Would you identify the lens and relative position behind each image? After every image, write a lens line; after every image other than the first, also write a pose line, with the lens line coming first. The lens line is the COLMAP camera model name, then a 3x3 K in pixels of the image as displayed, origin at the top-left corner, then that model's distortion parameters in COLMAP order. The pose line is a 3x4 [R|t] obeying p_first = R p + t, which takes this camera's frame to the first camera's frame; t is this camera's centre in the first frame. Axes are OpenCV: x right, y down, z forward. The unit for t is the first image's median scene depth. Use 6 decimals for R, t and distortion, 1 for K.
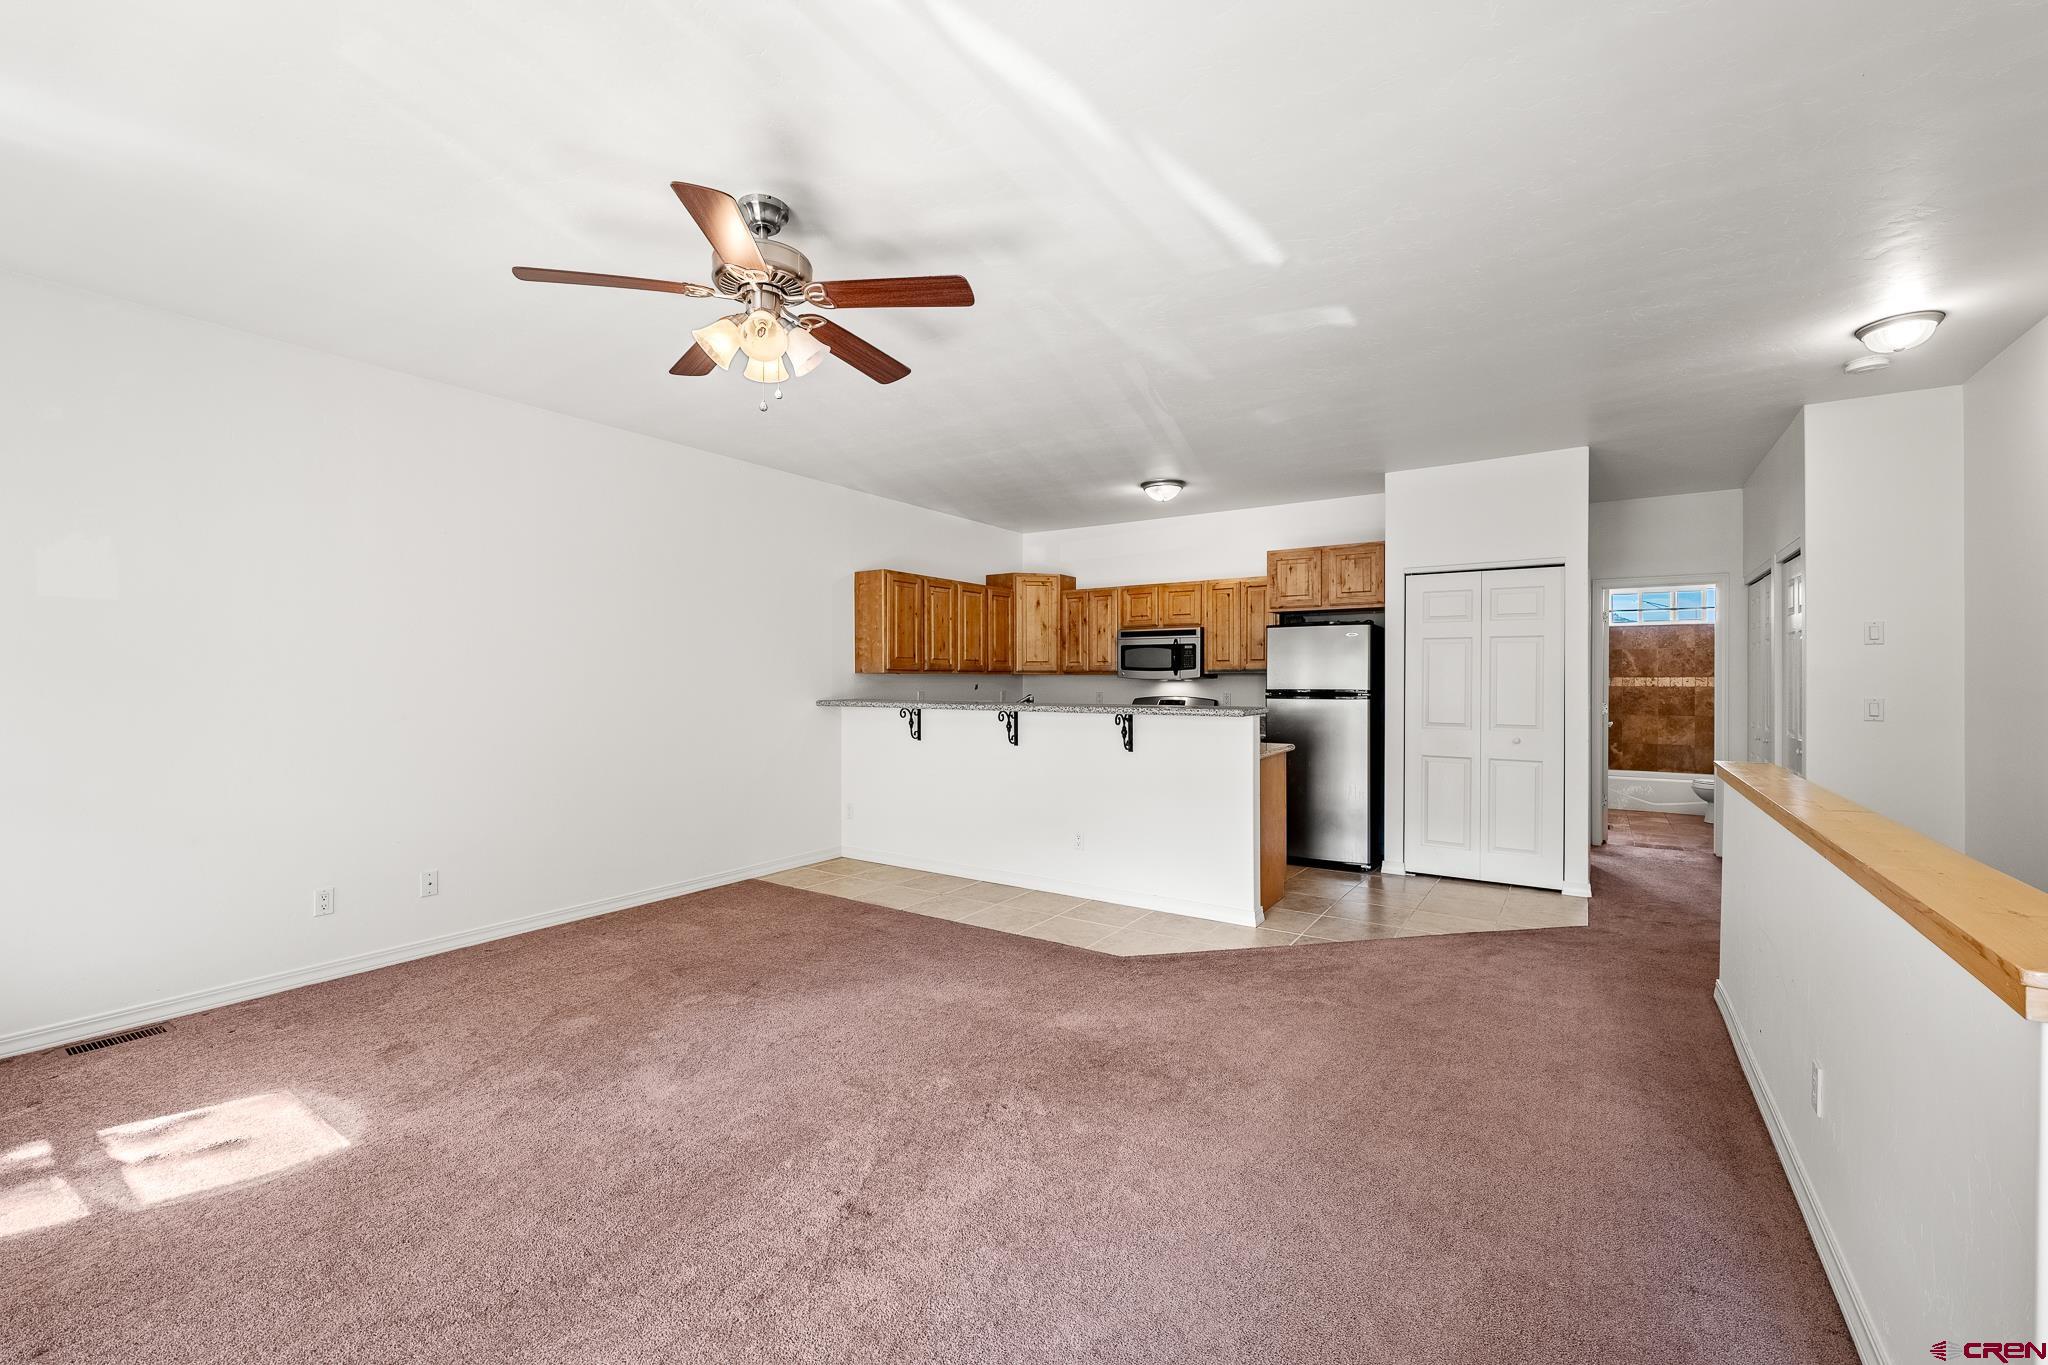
lens RADIAL K [[840.4, 0, 1025.4], [0, 840.4, 678.8], [0, 0, 1]] dist [-0.000681, 0.000465]
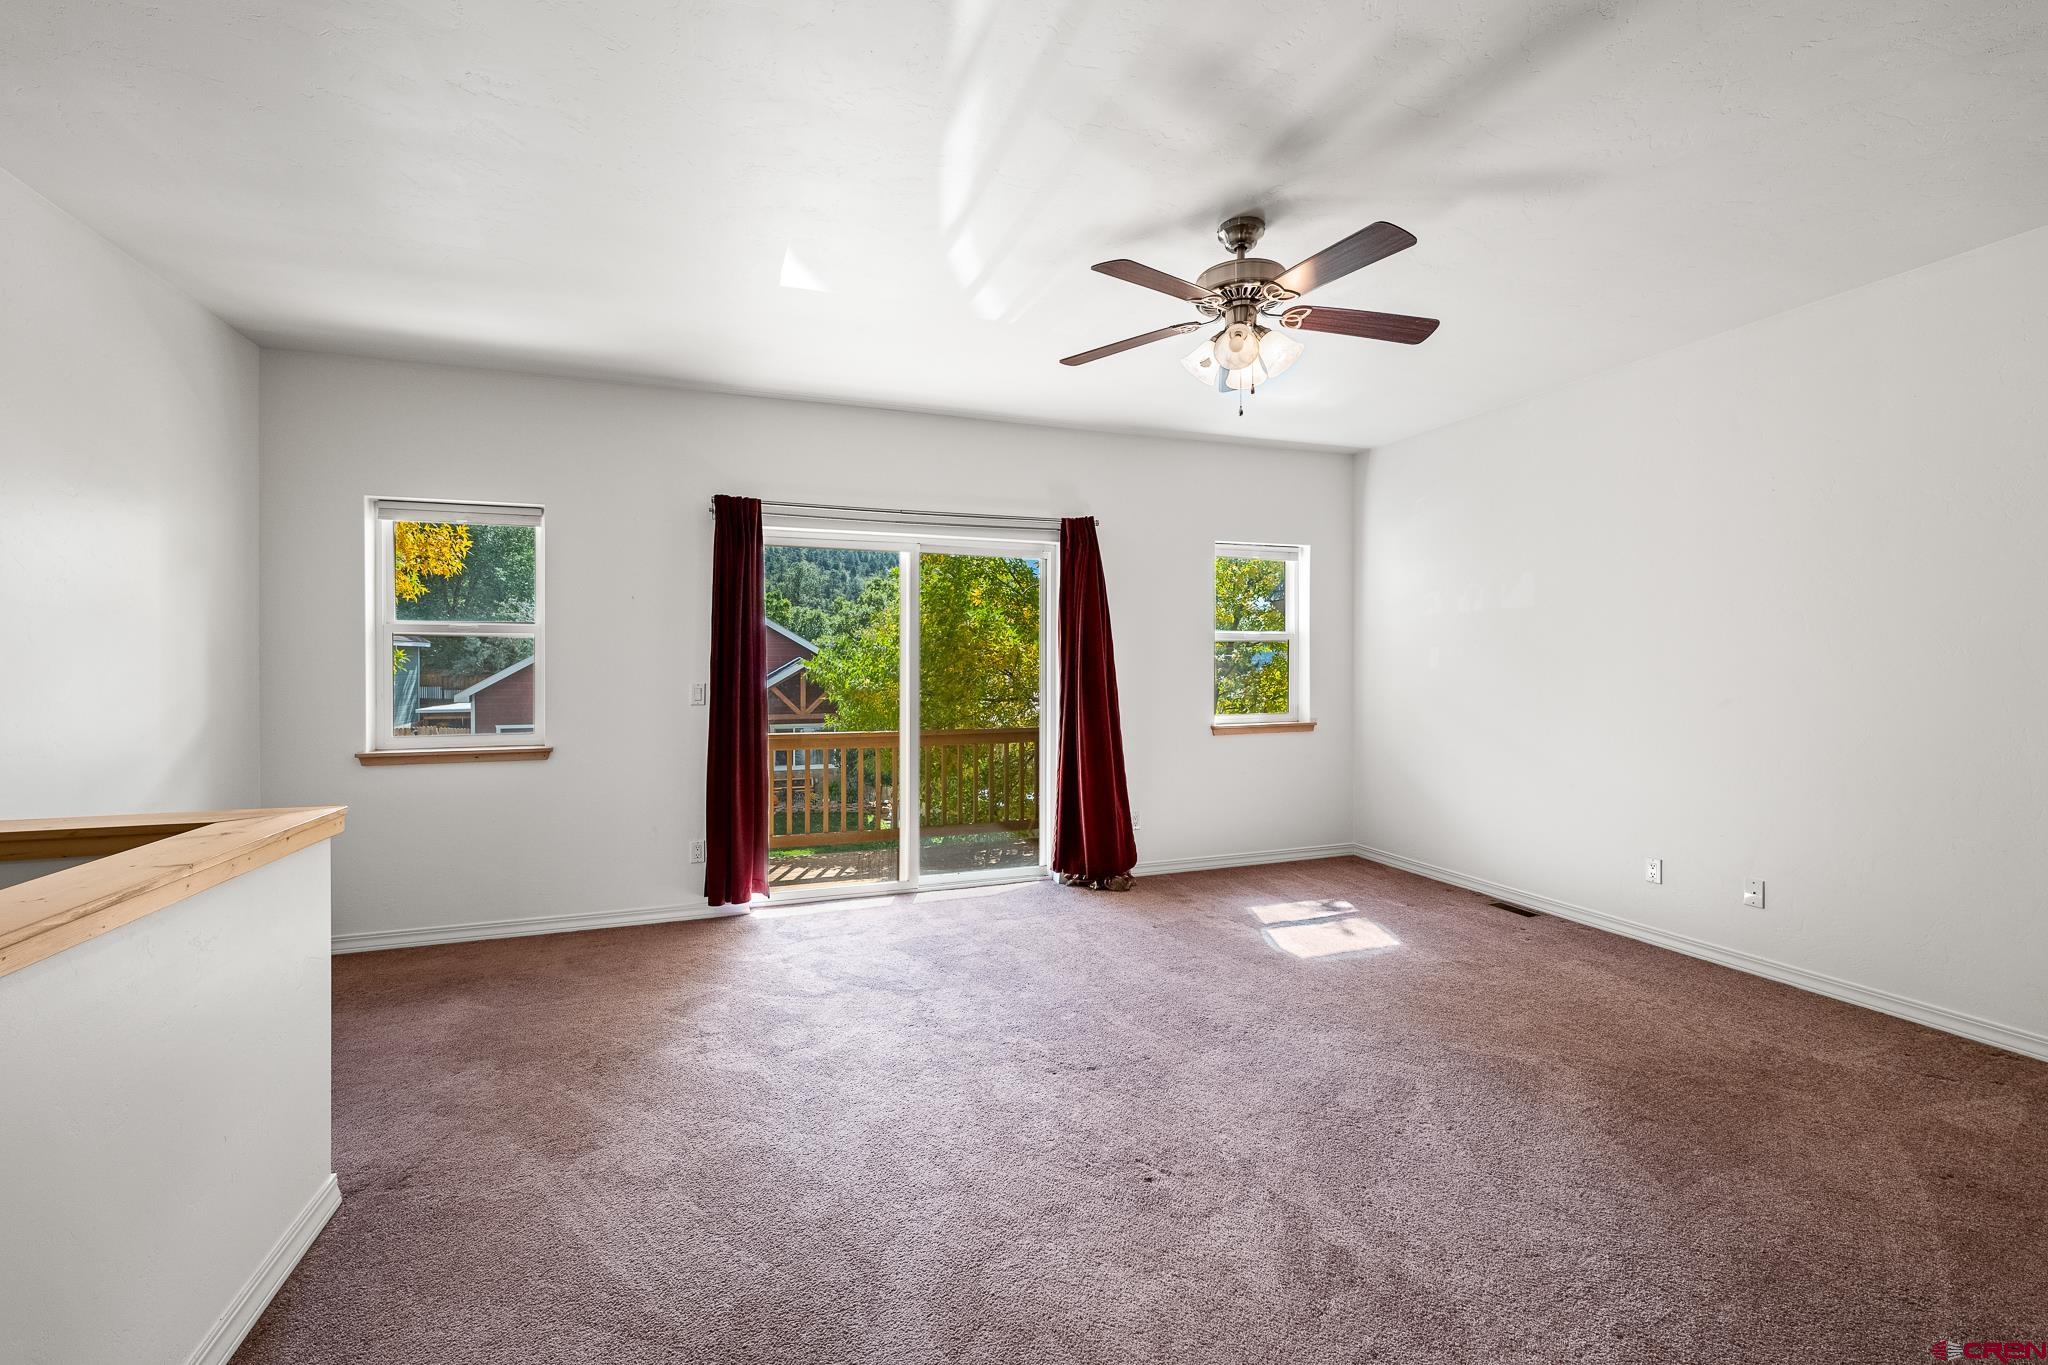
lens RADIAL K [[840.4, 0, 1021.1], [0, 840.4, 664.7], [0, 0, 1]] dist [-0.000681, 0.000465]
pose [[-0.598430, 0.002003, -0.801173, 0.300226], [0.002643, 0.999996, 0.000525, 0.000405], [0.801171, -0.001803, -0.598433, 0.589778]]
